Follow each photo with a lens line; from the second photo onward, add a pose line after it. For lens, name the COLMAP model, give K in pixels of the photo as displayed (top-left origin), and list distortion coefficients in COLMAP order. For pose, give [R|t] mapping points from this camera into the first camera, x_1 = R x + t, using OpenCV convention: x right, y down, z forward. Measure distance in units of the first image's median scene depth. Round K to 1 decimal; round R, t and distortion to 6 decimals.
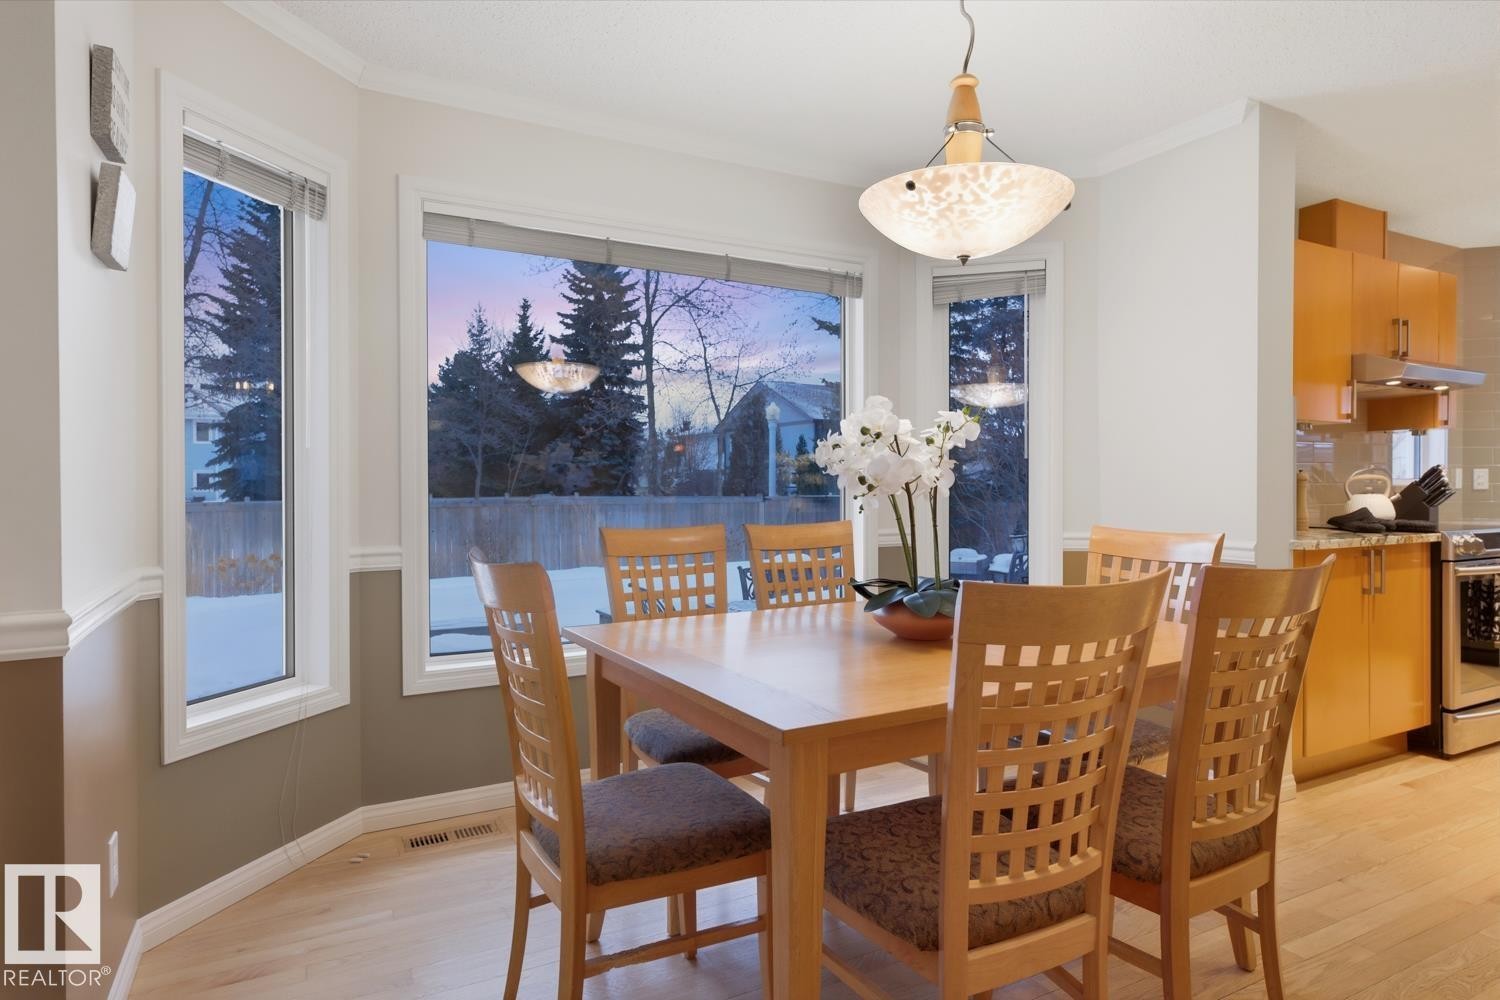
lens RADIAL K [[849.1, 0, 755.6], [0, 849.1, 492.3], [0, 0, 1]] dist [0.007638, -0.002410]
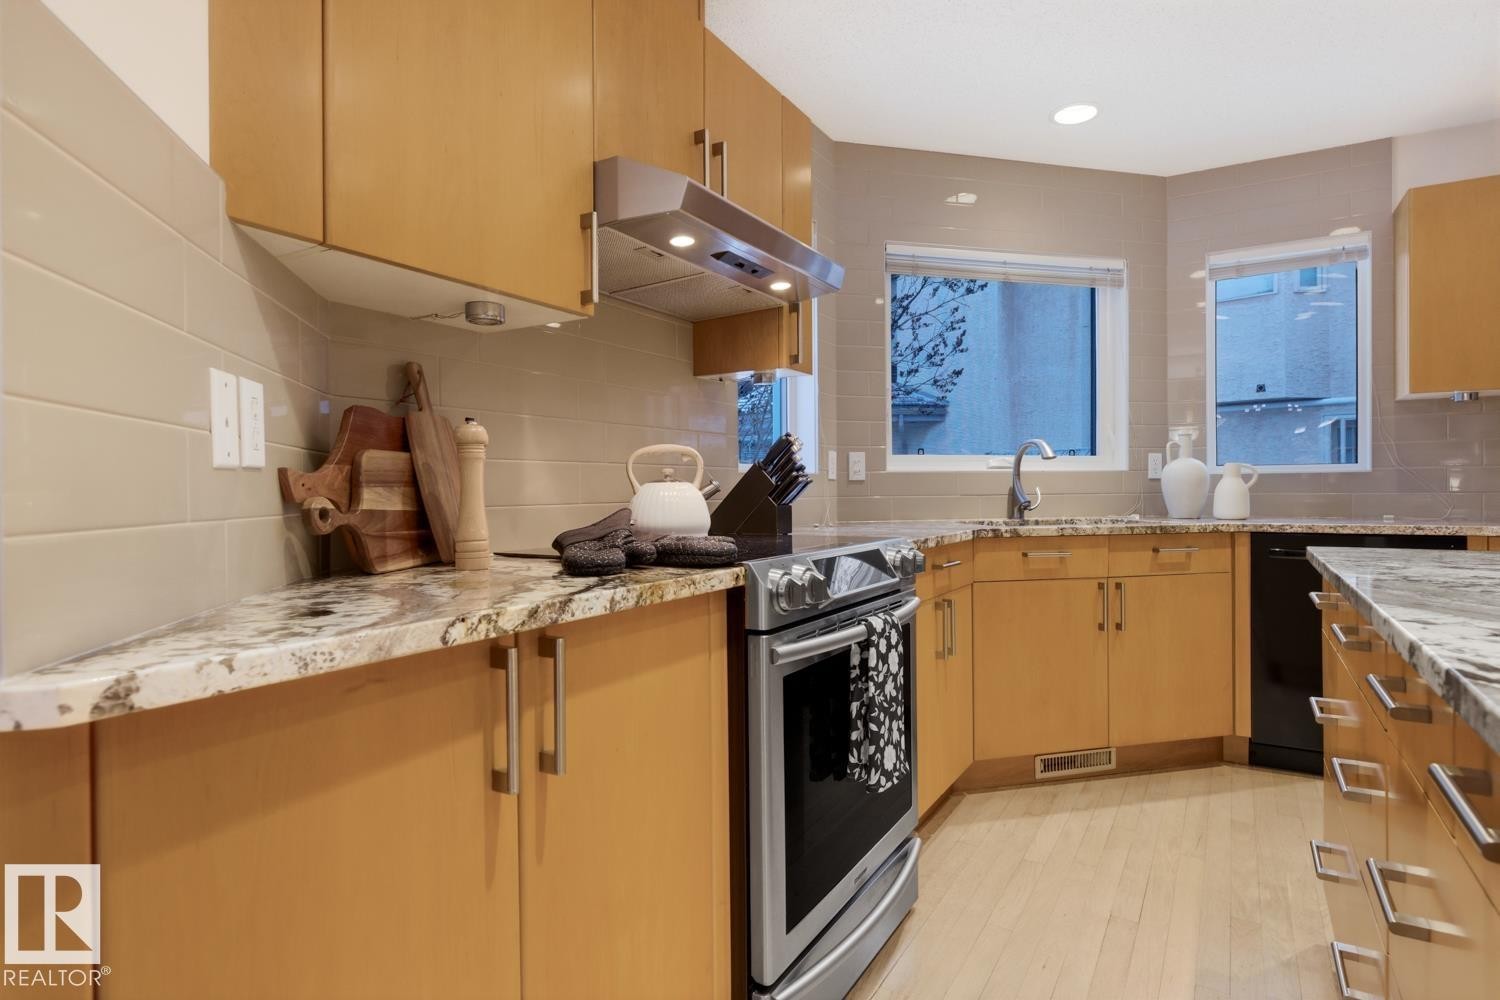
lens RADIAL K [[798.0, 0, 758.9], [0, 798.0, 490.4], [0, 0, 1]] dist [0.000610, -0.000198]
pose [[0.856213, -0.005563, 0.516593, 0.584441], [0.012269, 0.999879, -0.009568, 0.013590], [-0.516477, 0.014530, 0.856178, 0.633246]]
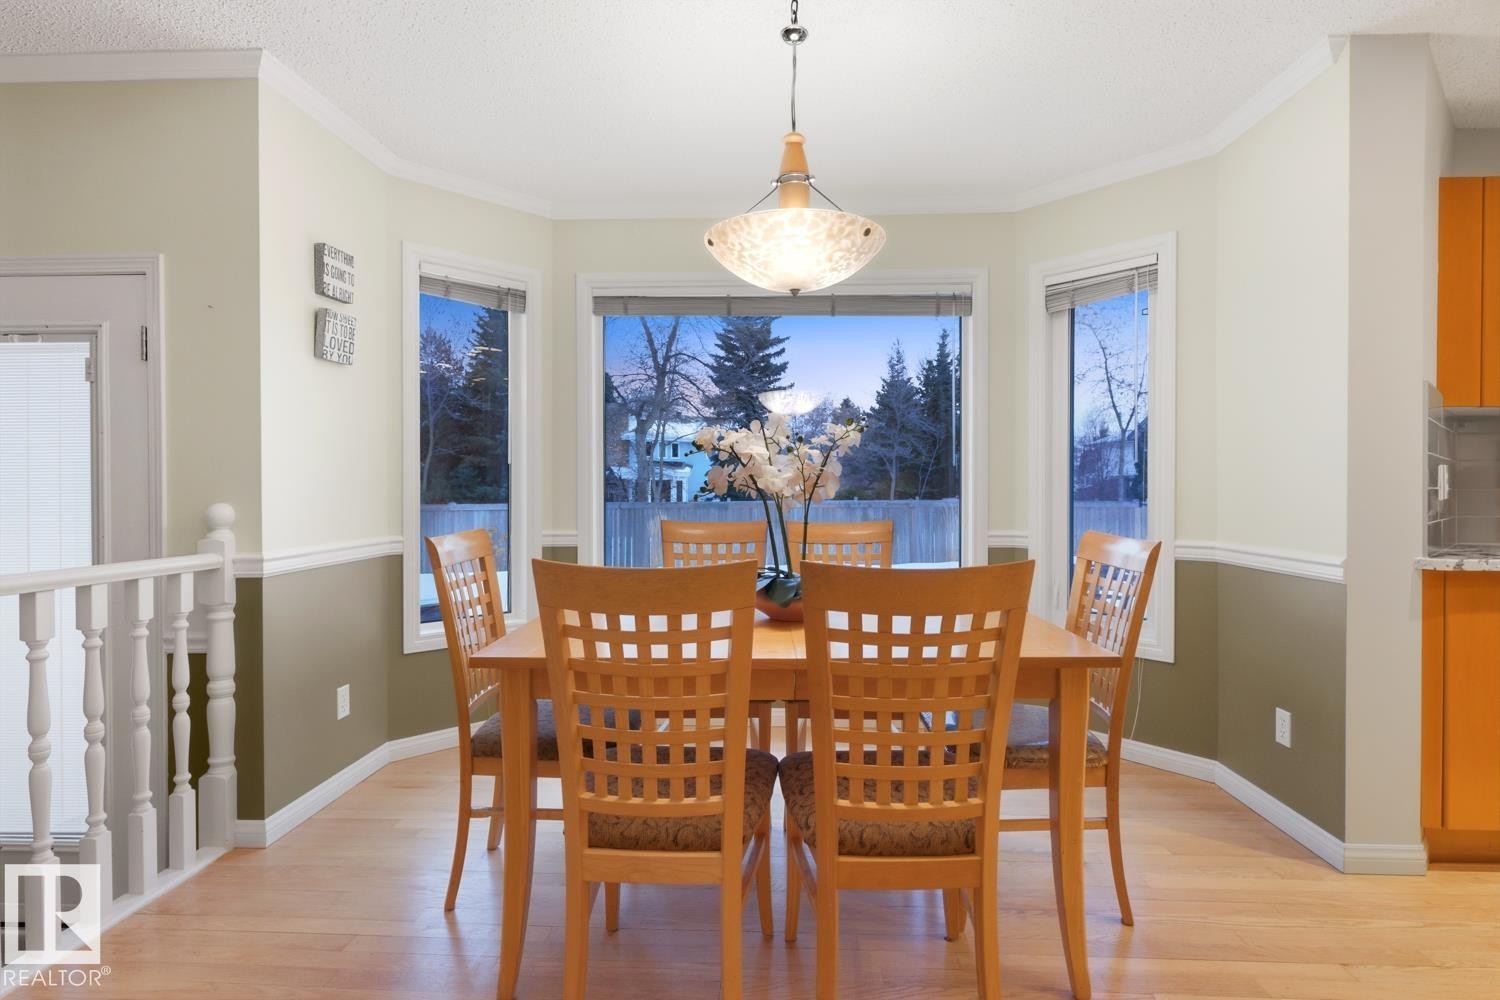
lens RADIAL K [[738.4, 0, 754.9], [0, 738.4, 496.5], [0, 0, 1]] dist [-0.000515, -0.000391]
pose [[0.859939, 0.006981, -0.510349, 0.375011], [-0.007070, 0.999973, 0.001766, 0.000879], [0.510347, 0.002089, 0.859966, 0.058270]]
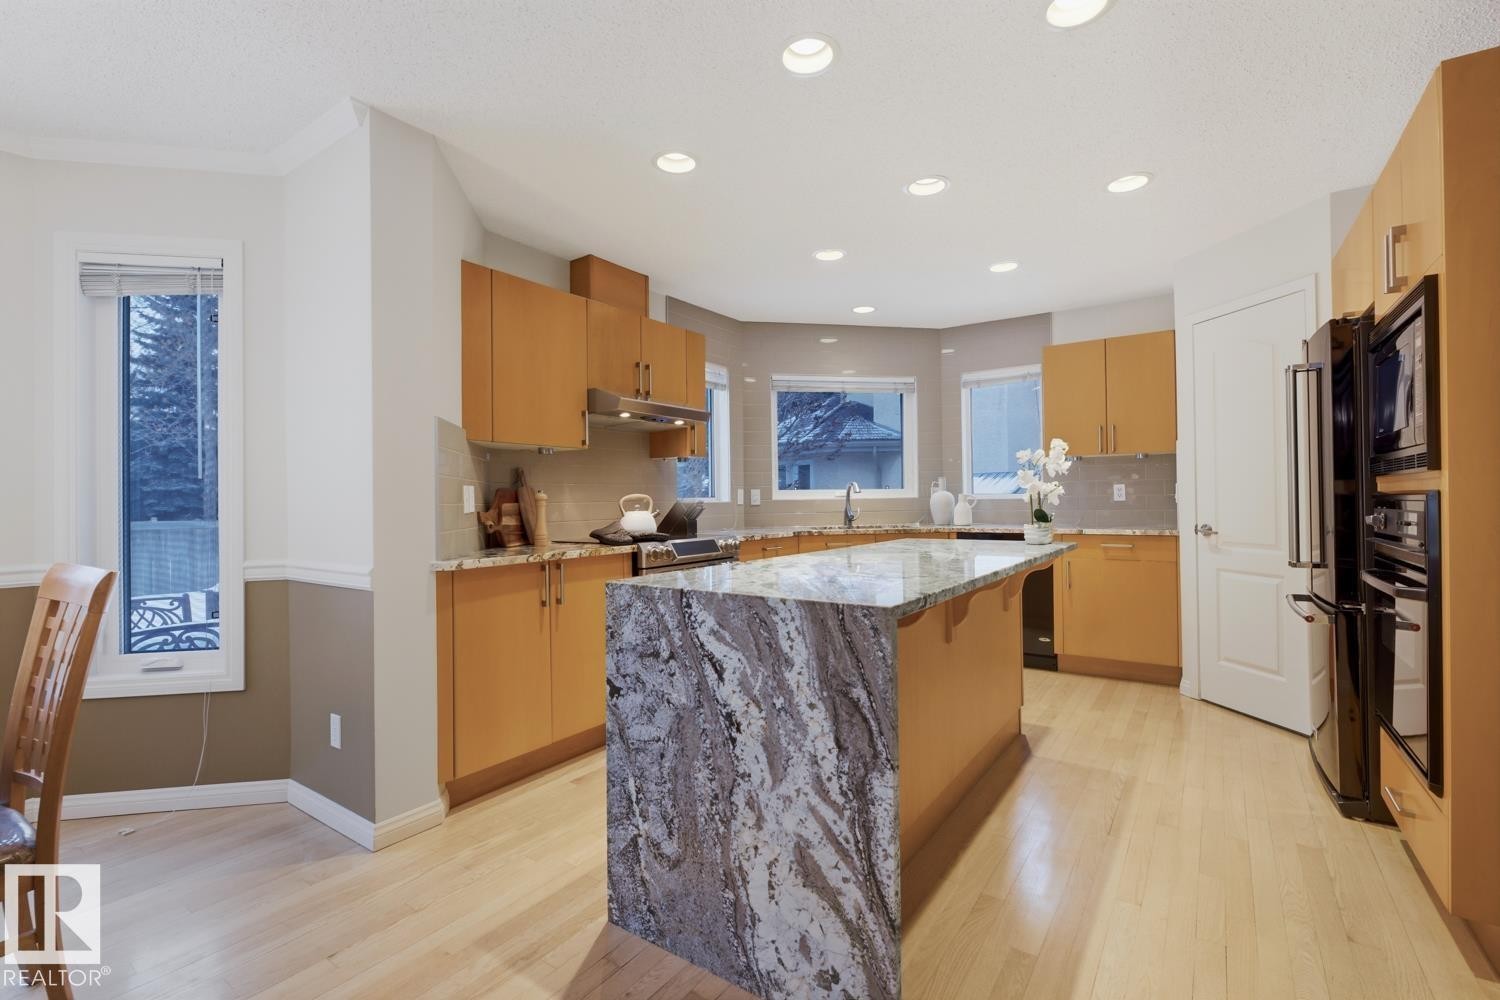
lens RADIAL K [[666.0, 0, 754.6], [0, 666.0, 496.8], [0, 0, 1]] dist [0.004300, 0.000167]
pose [[0.891158, -0.008546, 0.453612, 0.517427], [0.017472, 0.999727, -0.015489, -0.000358], [-0.453356, 0.021729, 0.891065, 0.118490]]
